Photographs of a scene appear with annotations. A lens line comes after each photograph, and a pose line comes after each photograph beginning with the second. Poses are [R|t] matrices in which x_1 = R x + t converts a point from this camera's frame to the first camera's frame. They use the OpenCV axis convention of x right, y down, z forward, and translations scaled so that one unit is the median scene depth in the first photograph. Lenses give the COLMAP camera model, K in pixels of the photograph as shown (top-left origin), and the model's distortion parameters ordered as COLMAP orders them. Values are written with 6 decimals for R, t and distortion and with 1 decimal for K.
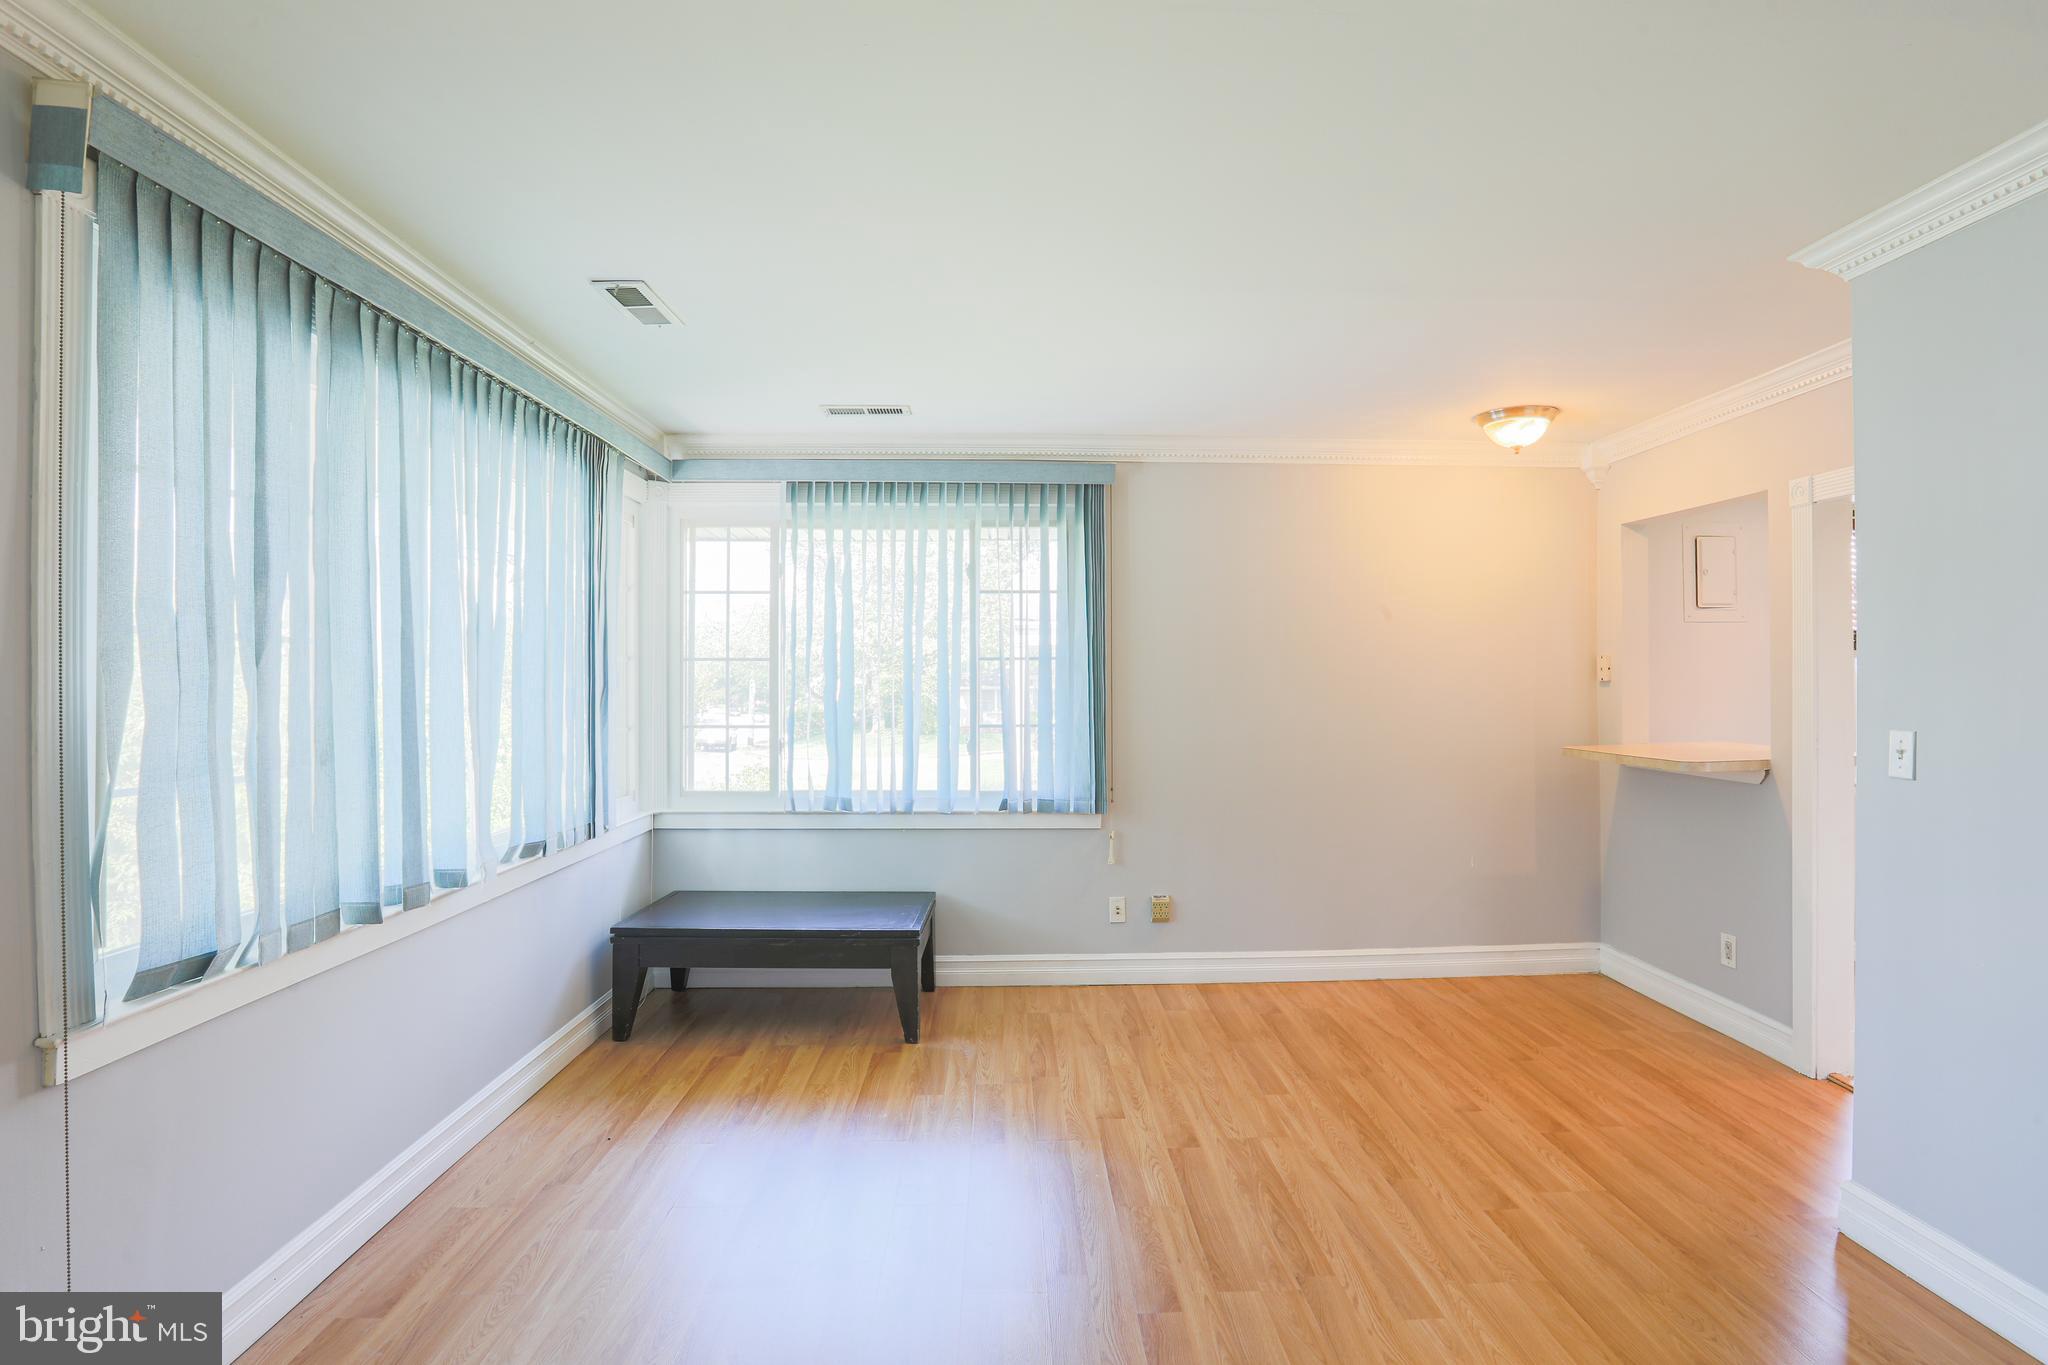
lens RADIAL K [[1021.8, 0, 1018.3], [0, 1021.8, 678.1], [0, 0, 1]] dist [-0.069584, 0.027307]
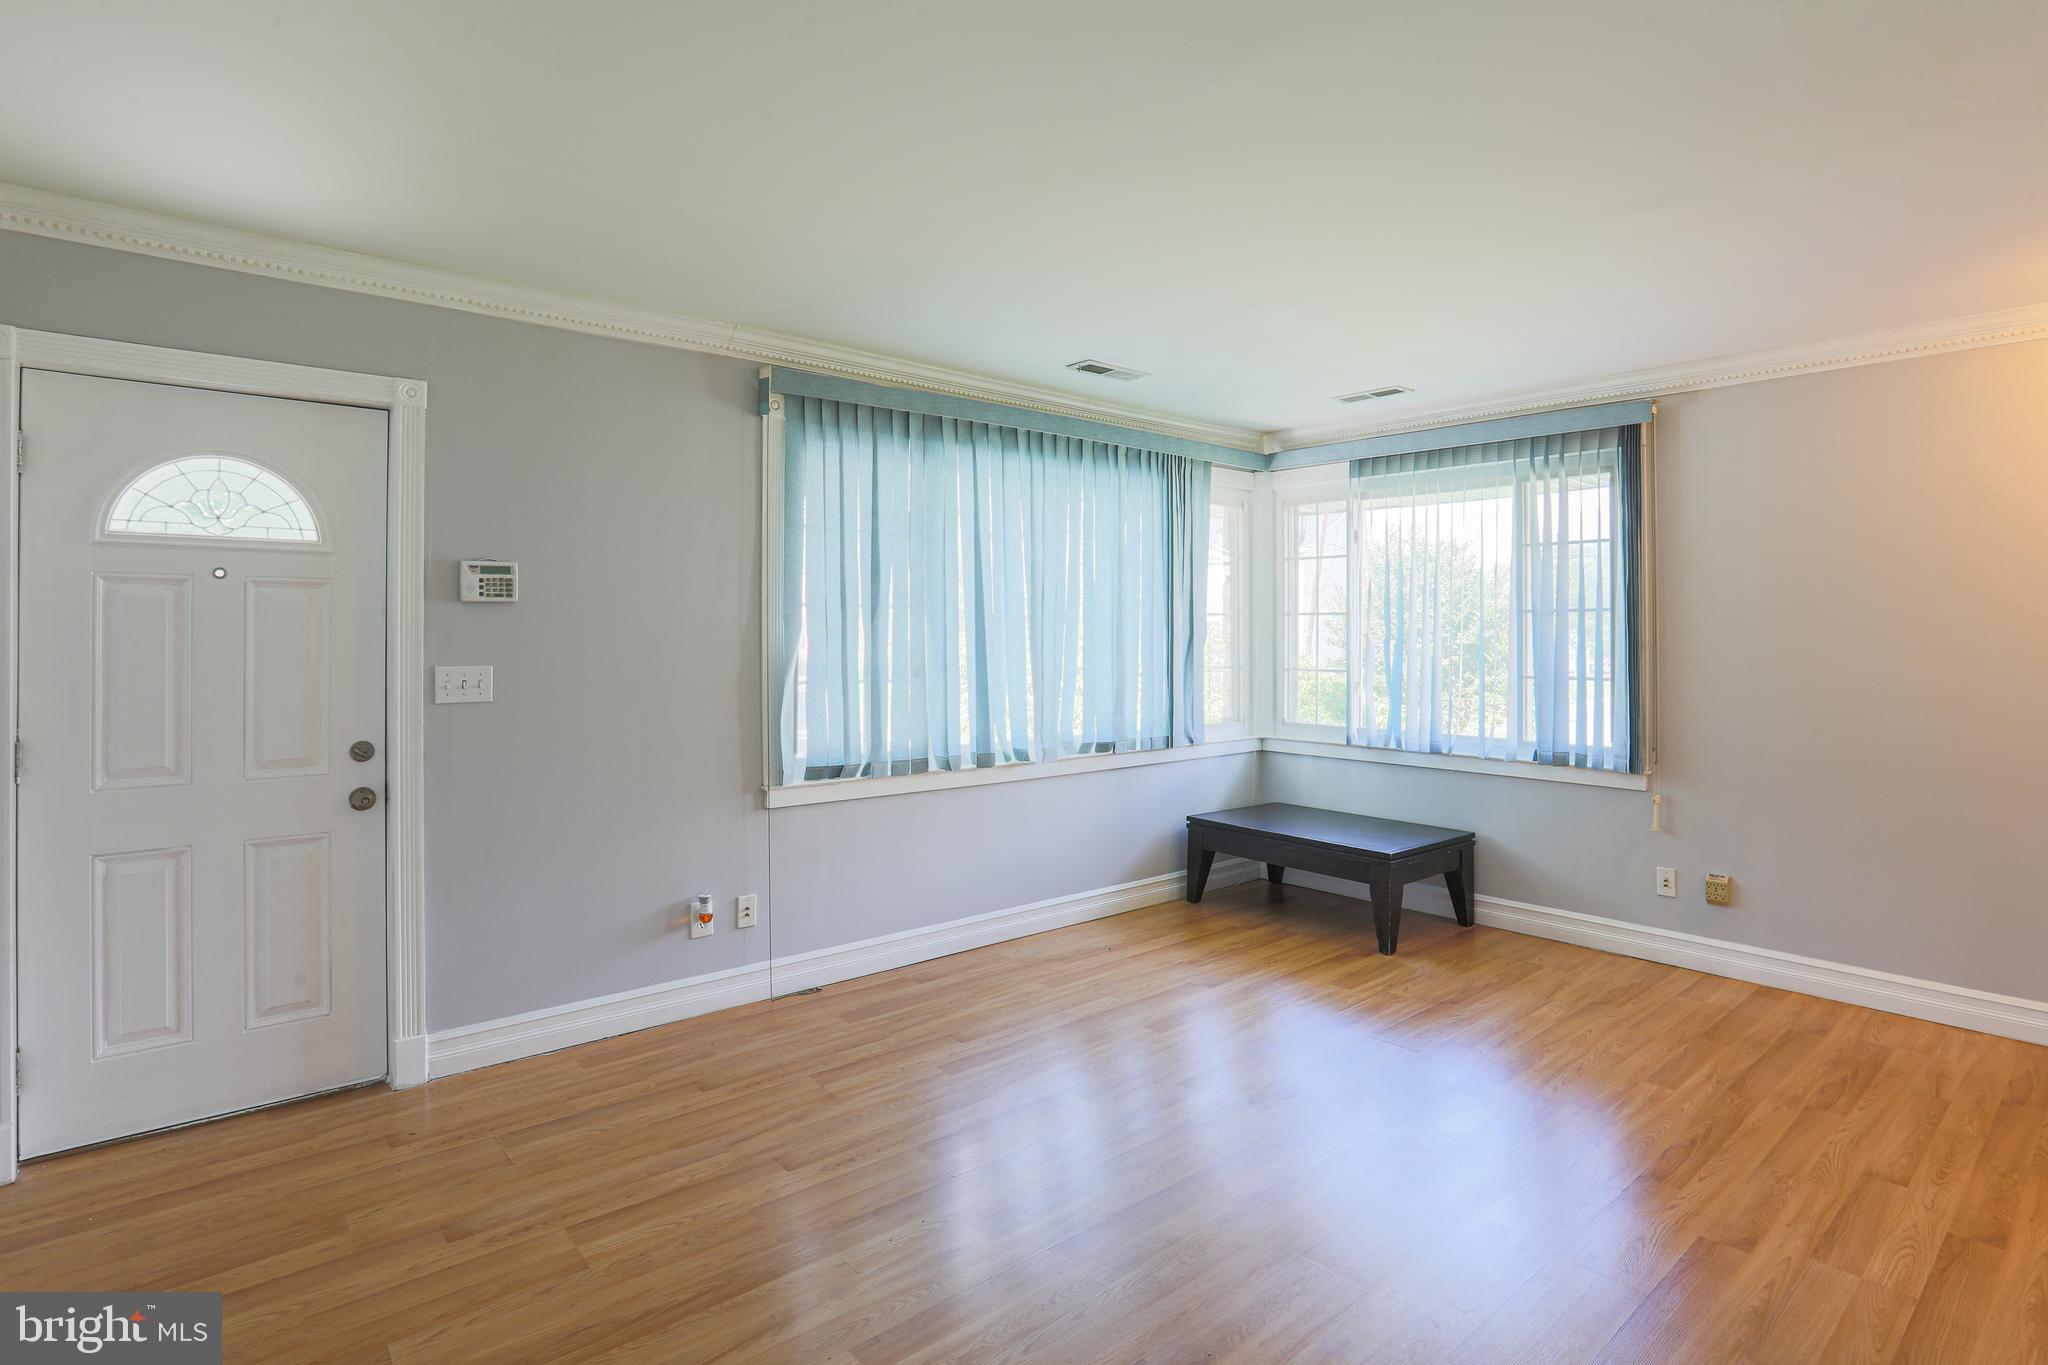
lens RADIAL K [[1012.5, 0, 1060.6], [0, 1012.5, 627.0], [0, 0, 1]] dist [-0.069794, 0.026733]
pose [[0.644298, -0.000990, -0.764773, 0.480687], [-0.001955, 0.999994, -0.002942, 0.001195], [0.764772, 0.003390, 0.644293, 0.008171]]
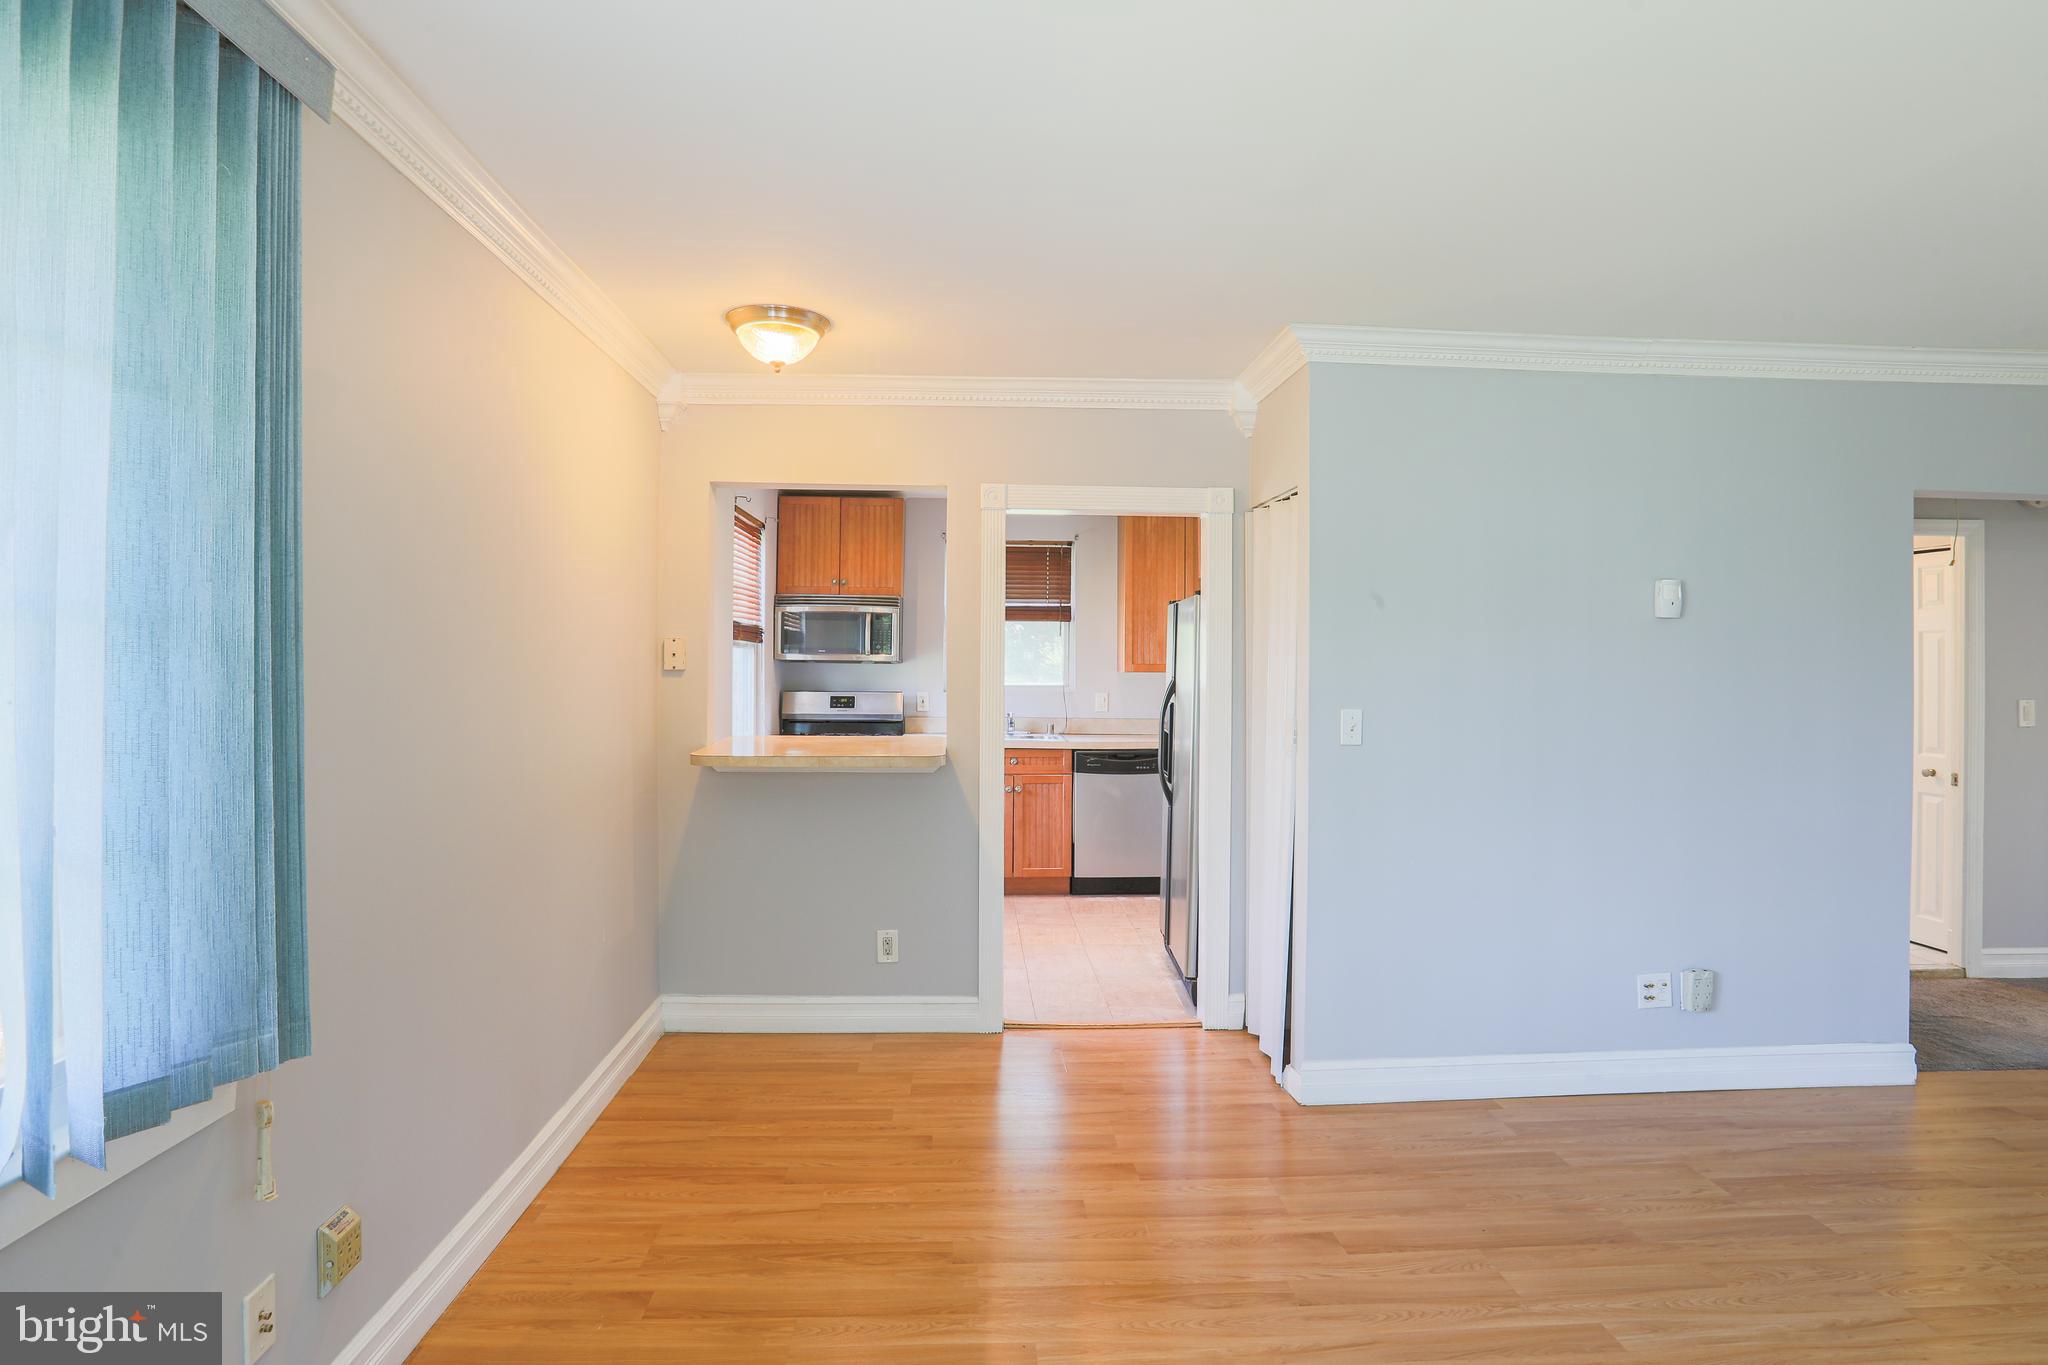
lens RADIAL K [[1021.8, 0, 1018.3], [0, 1021.8, 678.1], [0, 0, 1]] dist [-0.069584, 0.027307]
pose [[-0.034004, -0.000831, 0.999421, -0.272614], [-0.009194, 0.999958, 0.000518, 0.007122], [-0.999379, -0.009171, -0.034010, 0.846696]]
